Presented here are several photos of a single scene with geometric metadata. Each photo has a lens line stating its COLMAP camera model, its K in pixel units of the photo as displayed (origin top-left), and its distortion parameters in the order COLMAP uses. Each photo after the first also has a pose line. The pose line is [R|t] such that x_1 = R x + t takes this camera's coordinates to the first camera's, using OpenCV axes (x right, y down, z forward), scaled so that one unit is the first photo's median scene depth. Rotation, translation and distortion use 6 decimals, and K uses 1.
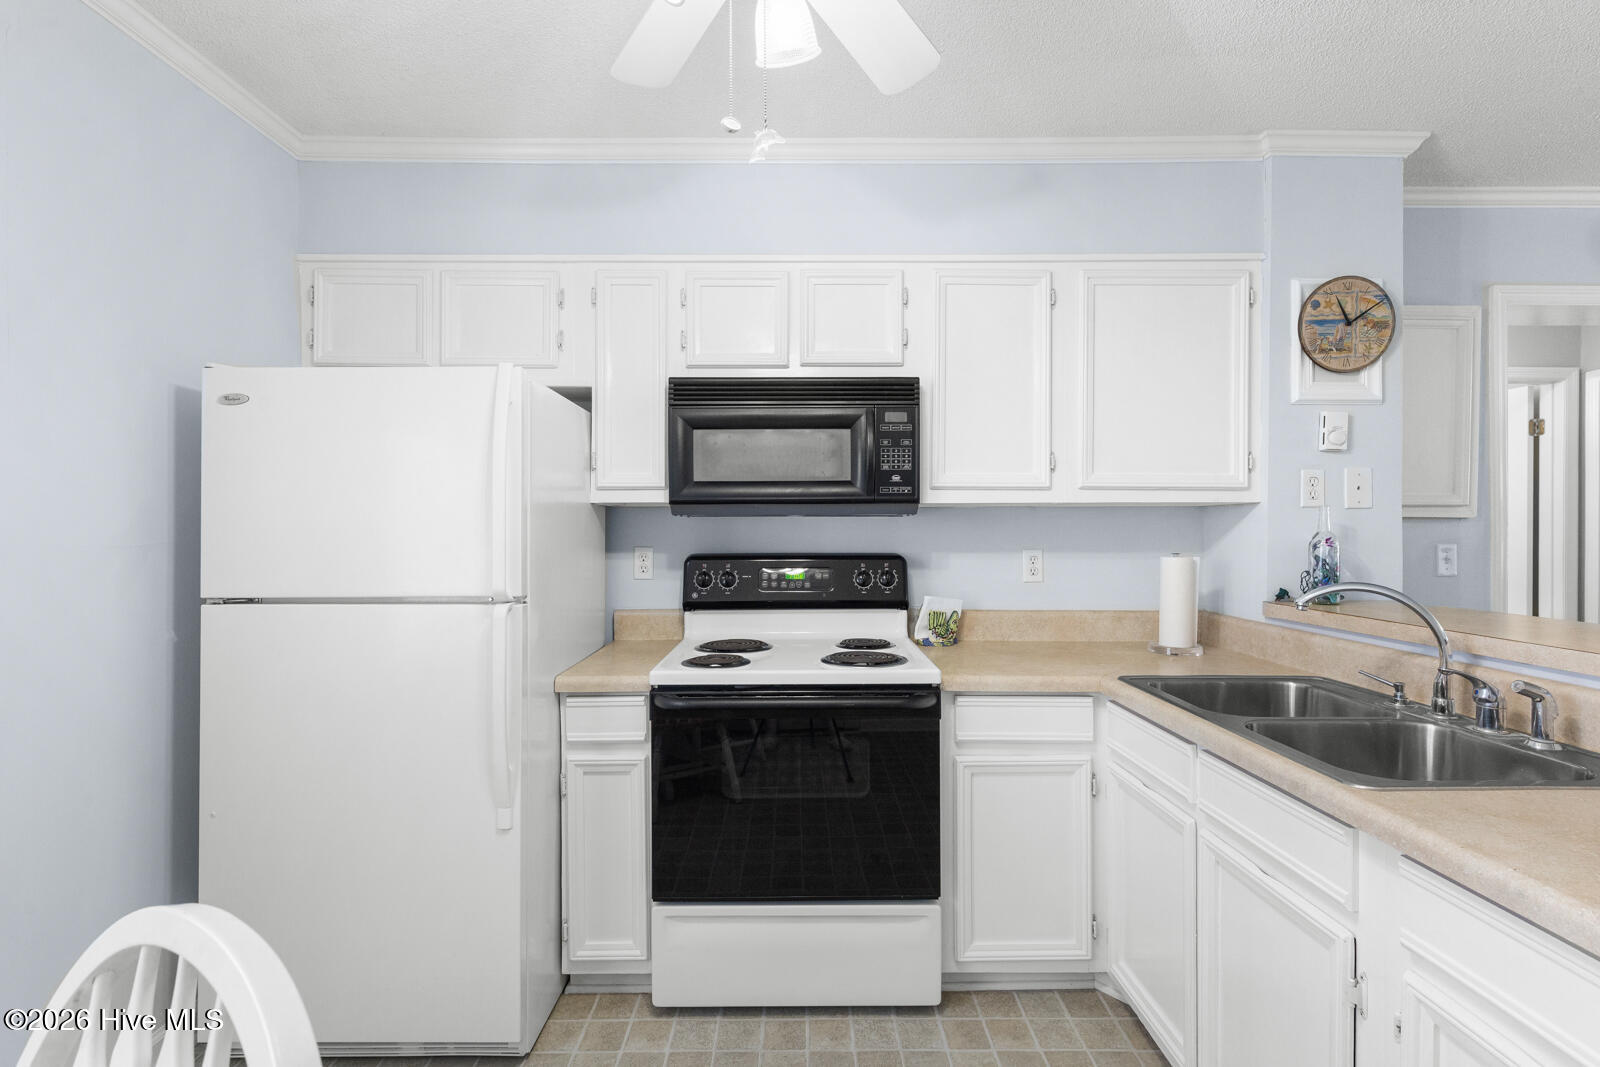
lens RADIAL K [[714.8, 0, 799.0], [0, 714.8, 532.2], [0, 0, 1]] dist [0.010298, -0.001500]
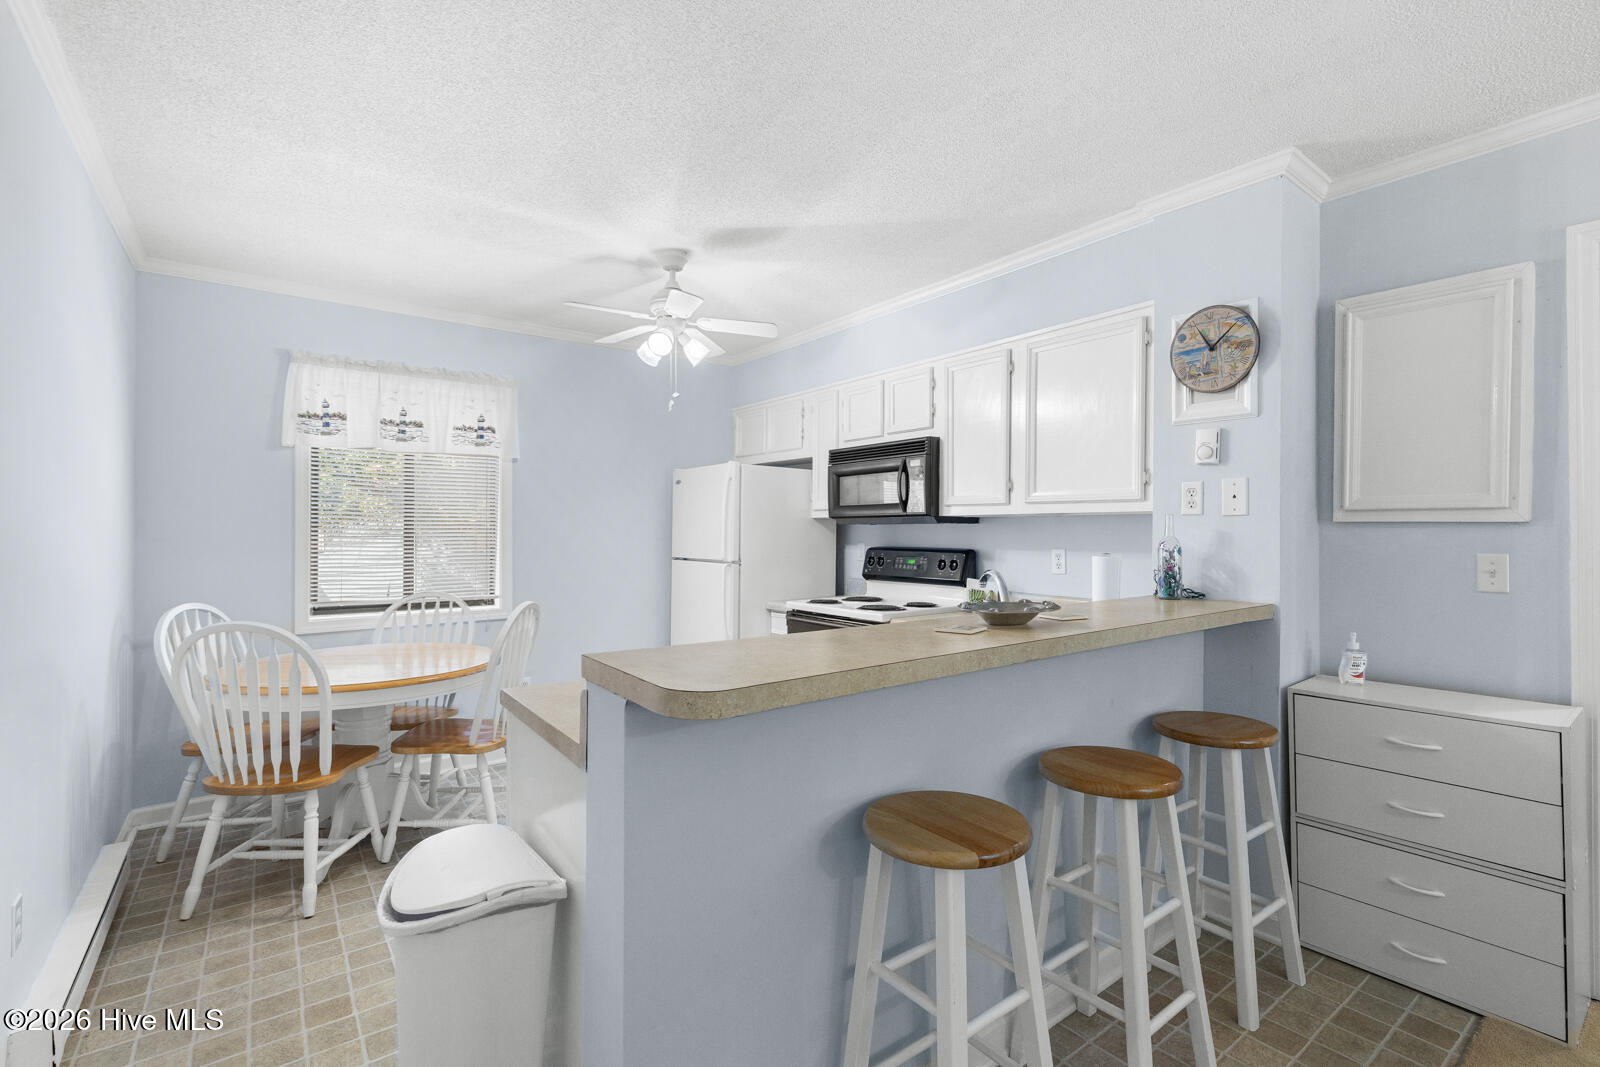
lens RADIAL K [[714.8, 0, 810.3], [0, 714.8, 533.2], [0, 0, 1]] dist [0.010298, -0.001500]
pose [[0.603374, 0.005934, -0.797436, 1.264896], [-0.005518, 0.999979, 0.003266, -0.007154], [0.797439, 0.002429, 0.603394, -0.156073]]
